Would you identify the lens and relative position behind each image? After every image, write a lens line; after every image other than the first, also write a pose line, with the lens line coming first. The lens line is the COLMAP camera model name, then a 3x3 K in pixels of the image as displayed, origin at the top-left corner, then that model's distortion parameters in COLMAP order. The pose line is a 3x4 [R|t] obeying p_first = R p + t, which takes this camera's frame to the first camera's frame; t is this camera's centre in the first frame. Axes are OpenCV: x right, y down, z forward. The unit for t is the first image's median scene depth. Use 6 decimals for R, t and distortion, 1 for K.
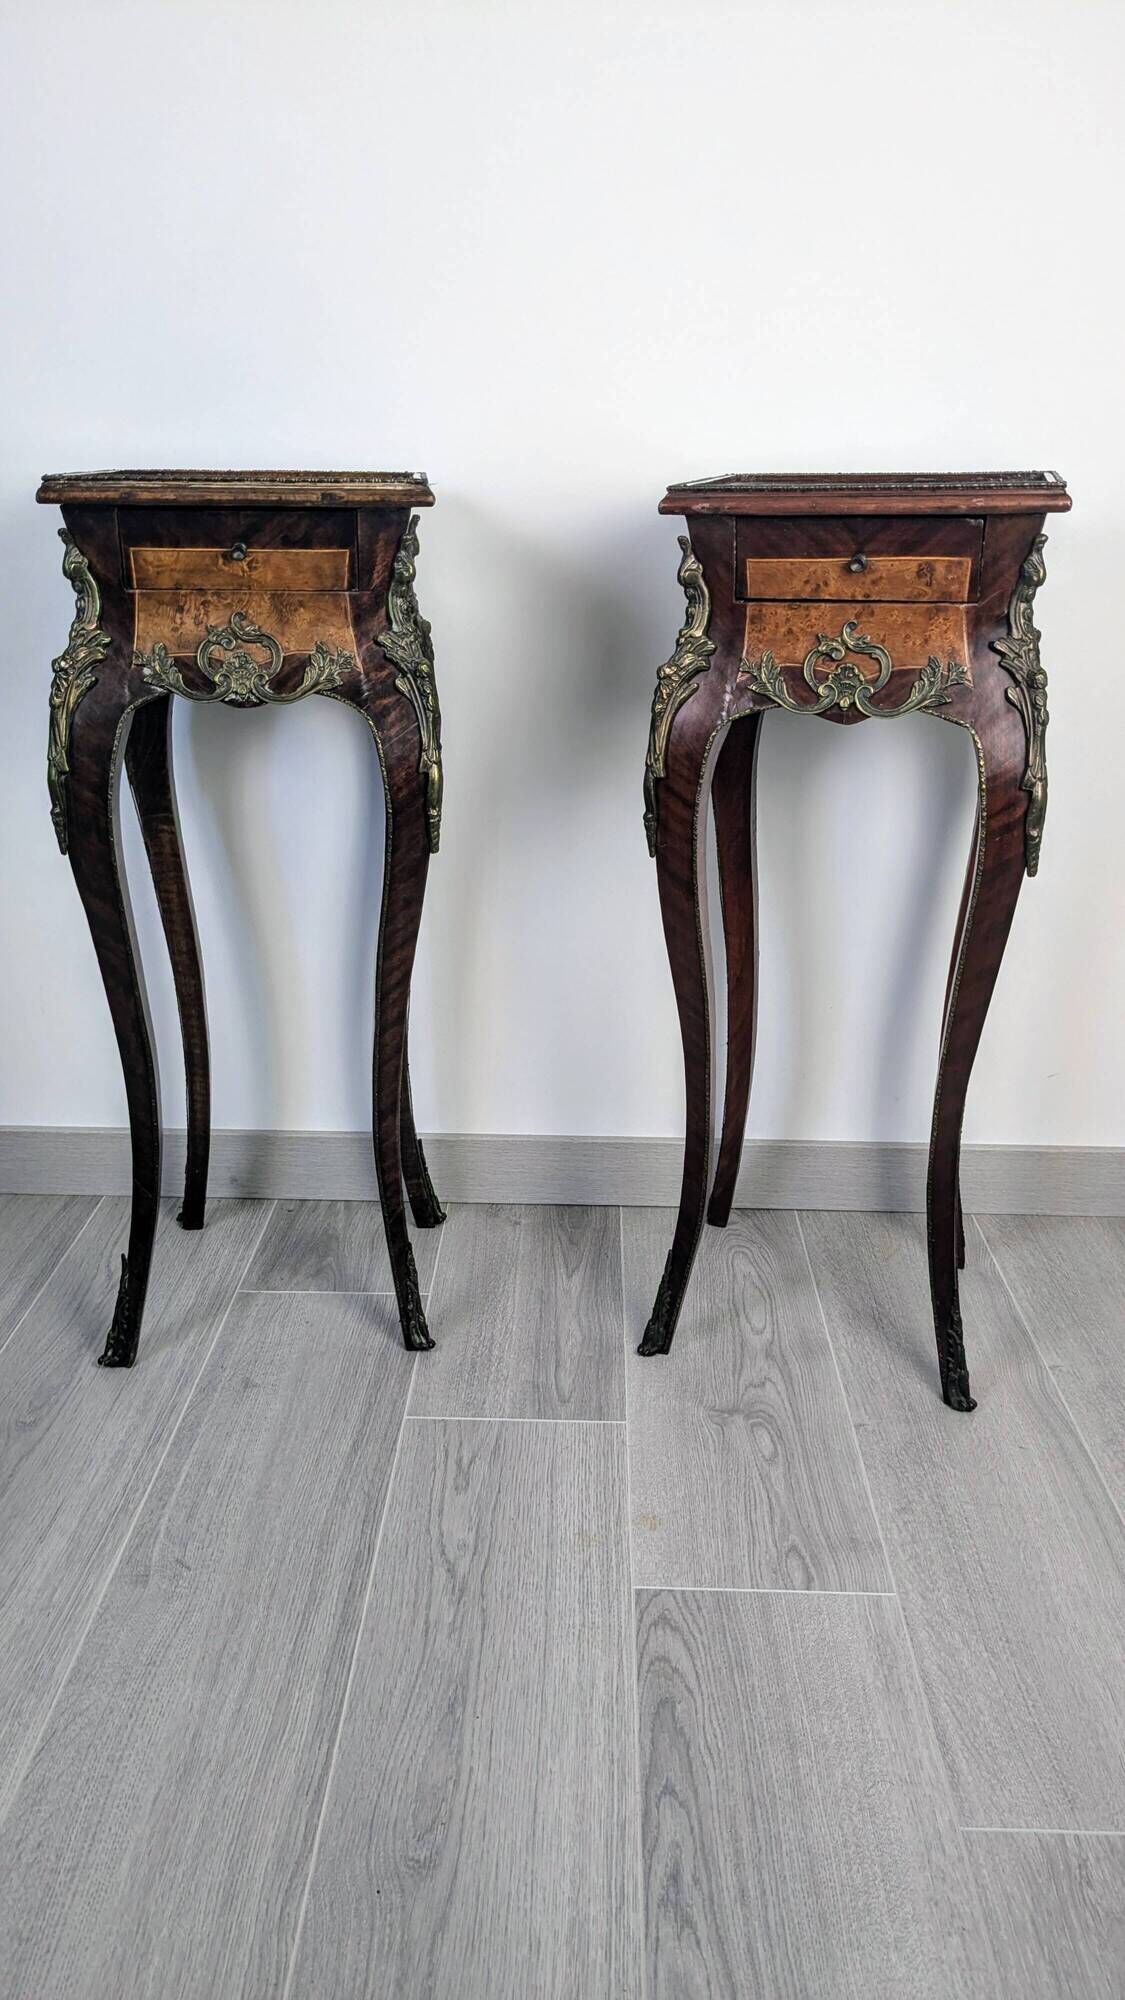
lens RADIAL K [[1534.8, 0, 555.8], [0, 1534.8, 1006.6], [0, 0, 1]] dist [-0.002203, -0.058992]
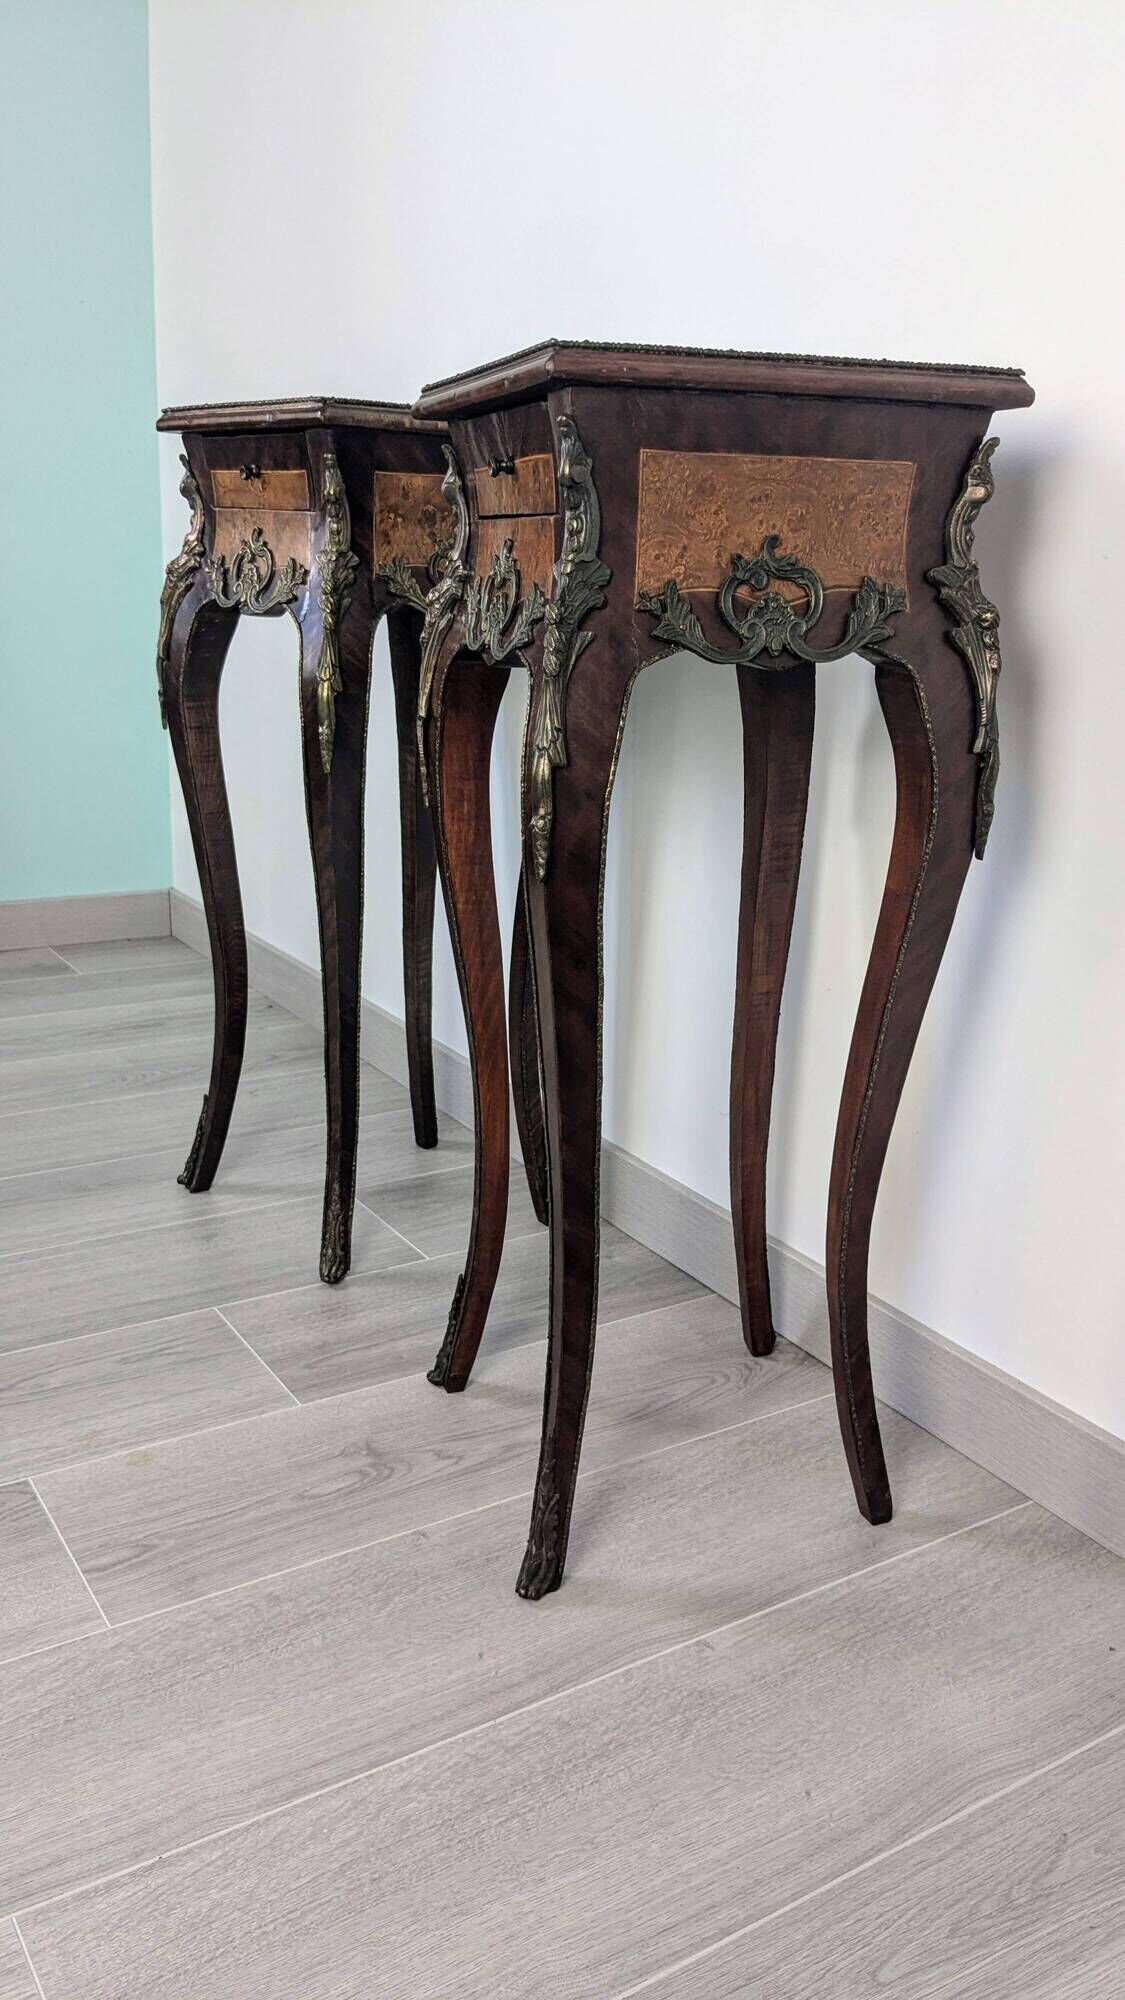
lens RADIAL K [[1640.7, 0, 568.1], [0, 1640.7, 1003.5], [0, 0, 1]] dist [0.030871, -0.030915]
pose [[0.551517, 0.238767, -0.799262, 0.986512], [-0.282355, 0.955035, 0.090468, -0.107361], [0.784923, 0.175781, 0.594135, 0.562217]]
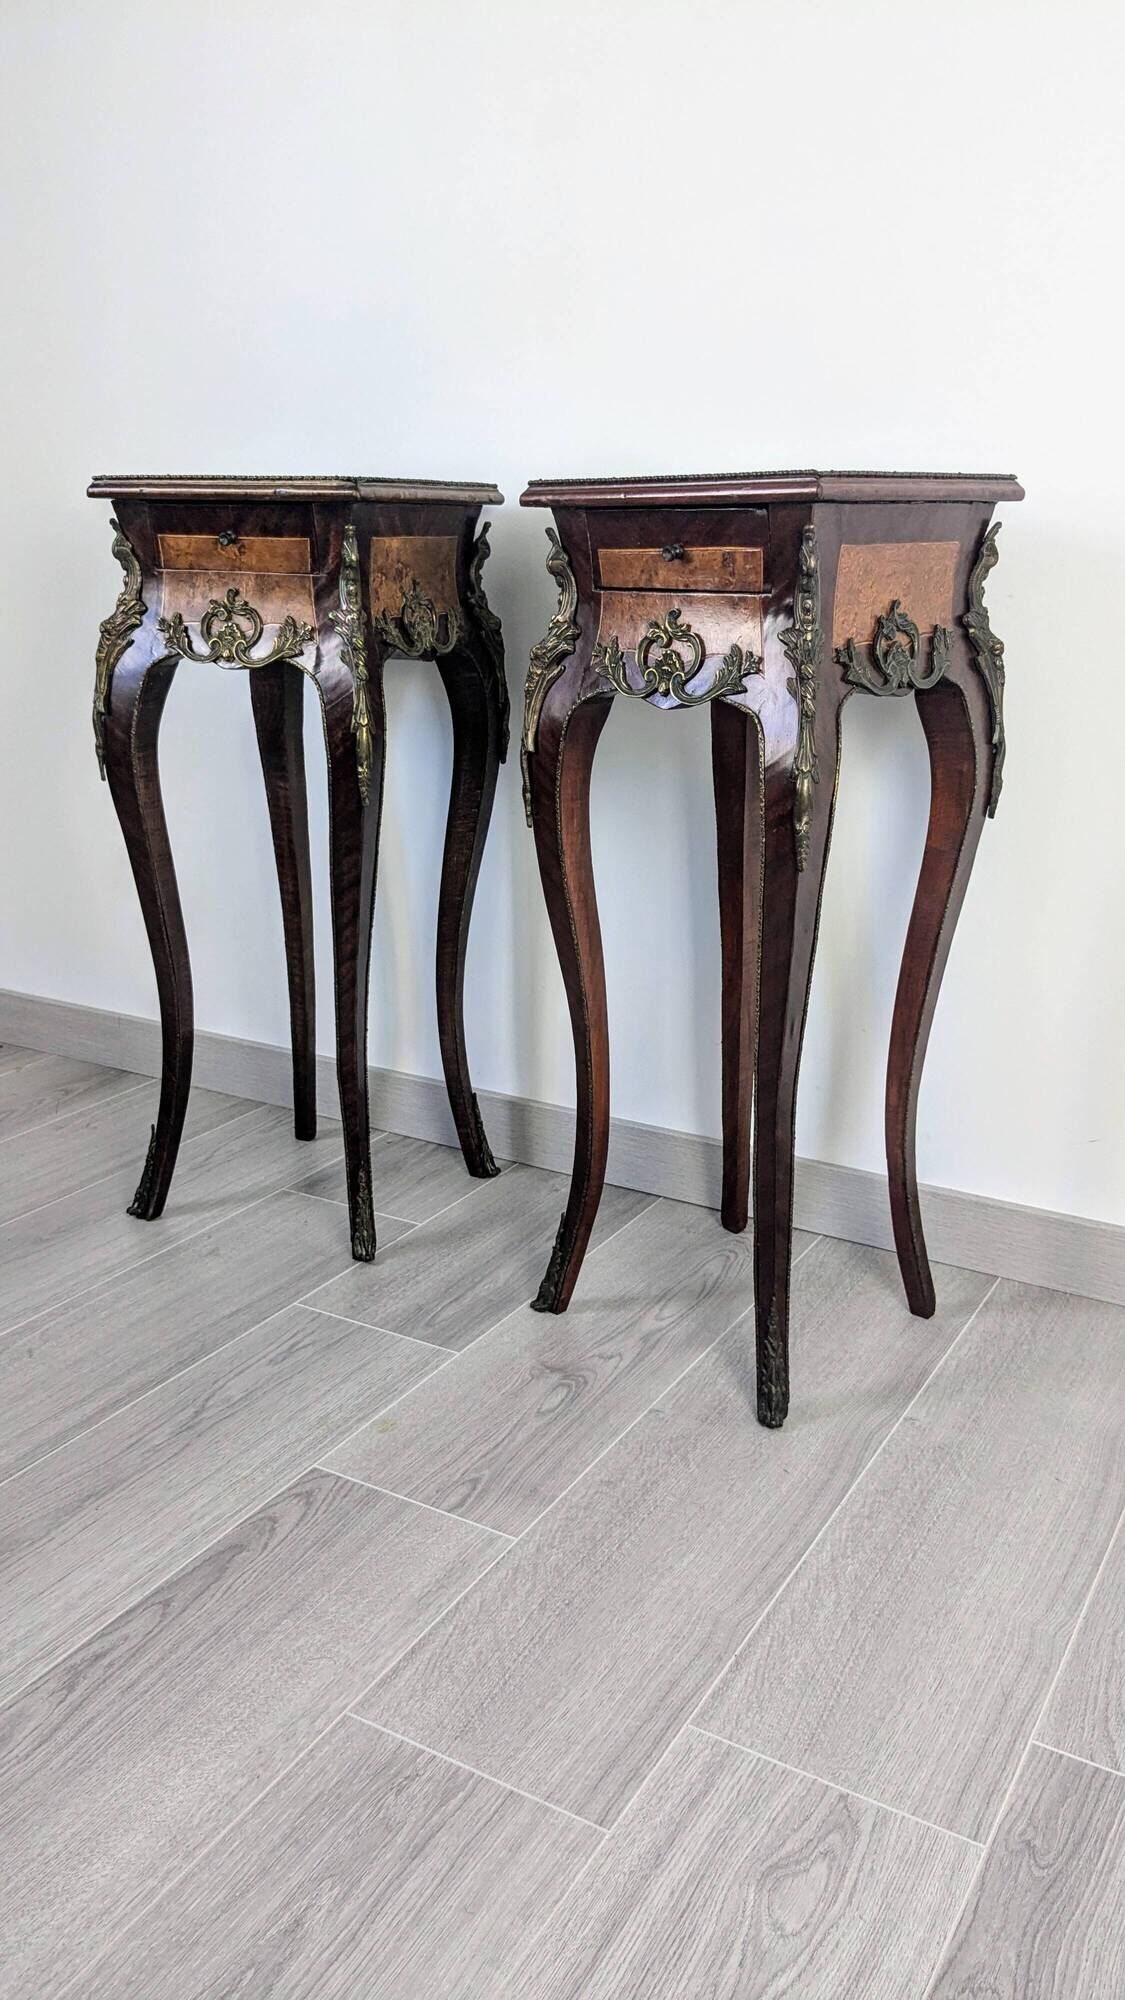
lens RADIAL K [[1640.7, 0, 574.9], [0, 1640.7, 993.0], [0, 0, 1]] dist [0.030871, -0.030915]
pose [[0.879405, 0.132520, -0.457259, 0.686724], [-0.146798, 0.989157, 0.004348, 0.008037], [0.452877, 0.063301, 0.889323, 0.007002]]
